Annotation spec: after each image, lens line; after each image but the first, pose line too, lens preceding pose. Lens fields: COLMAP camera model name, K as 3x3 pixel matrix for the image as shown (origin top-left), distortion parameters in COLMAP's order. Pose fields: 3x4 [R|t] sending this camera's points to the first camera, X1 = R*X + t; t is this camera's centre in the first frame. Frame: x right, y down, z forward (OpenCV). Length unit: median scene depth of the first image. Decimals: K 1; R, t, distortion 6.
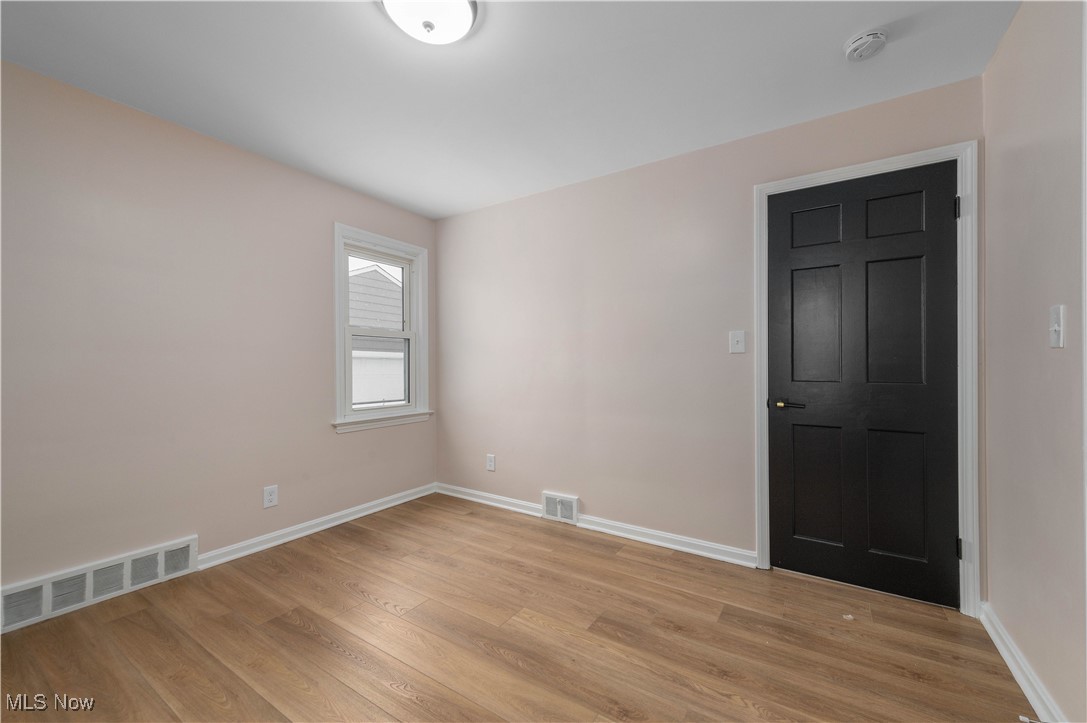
lens RADIAL K [[429.8, 0, 550.2], [0, 429.8, 364.8], [0, 0, 1]] dist [0.010935, -0.003582]
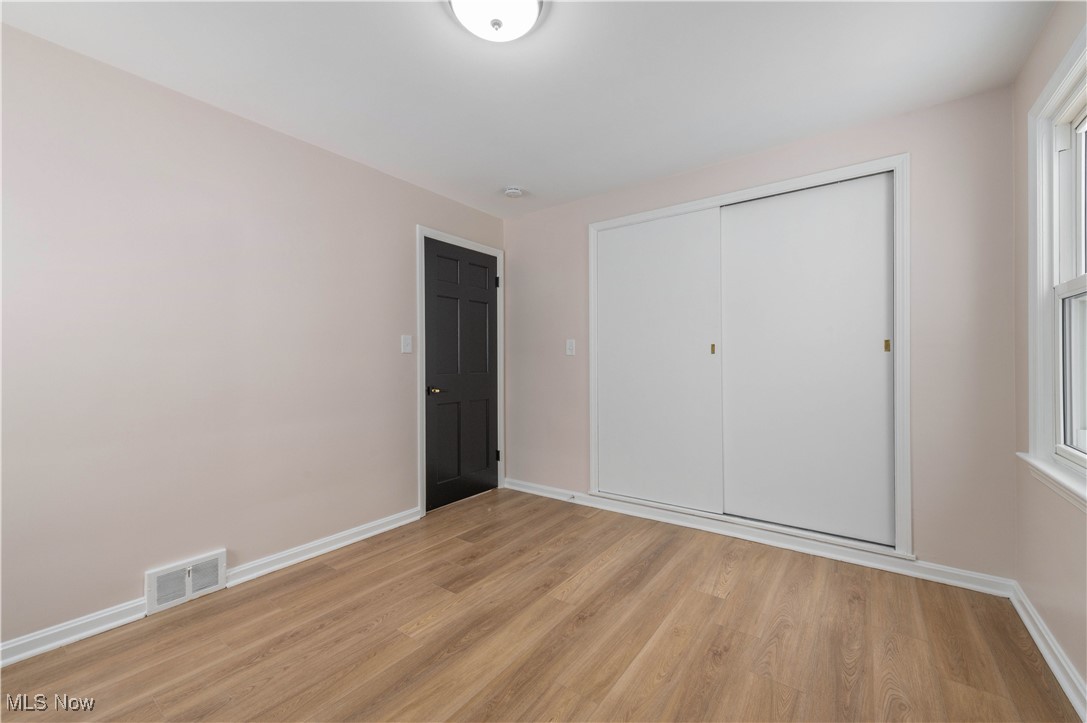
lens RADIAL K [[429.8, 0, 566.4], [0, 429.8, 353.7], [0, 0, 1]] dist [0.010935, -0.003582]
pose [[0.042655, 0.012094, 0.999017, -0.825549], [0.006668, 0.999901, -0.012389, -0.007570], [-0.999068, 0.007190, 0.042571, 0.507989]]
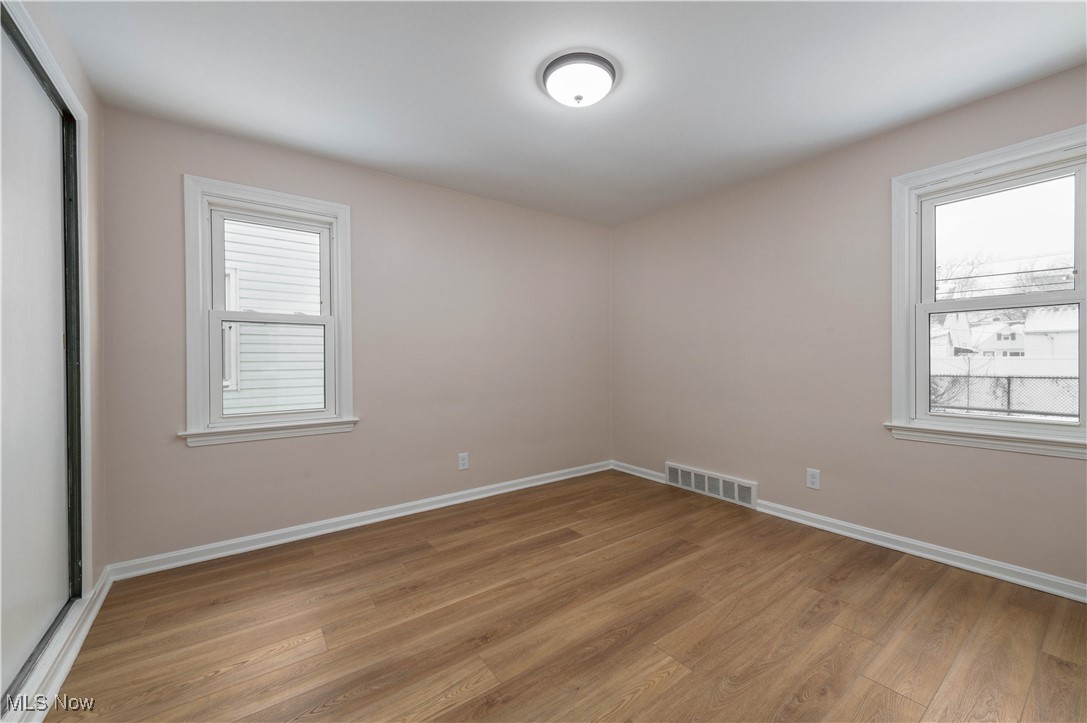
lens RADIAL K [[429.8, 0, 569.7], [0, 429.8, 361.3], [0, 0, 1]] dist [0.010935, -0.003582]
pose [[-0.332904, 0.007064, -0.942934, 0.622230], [0.008179, 0.999956, 0.004604, 0.006902], [0.942925, -0.006179, -0.332947, 0.897453]]
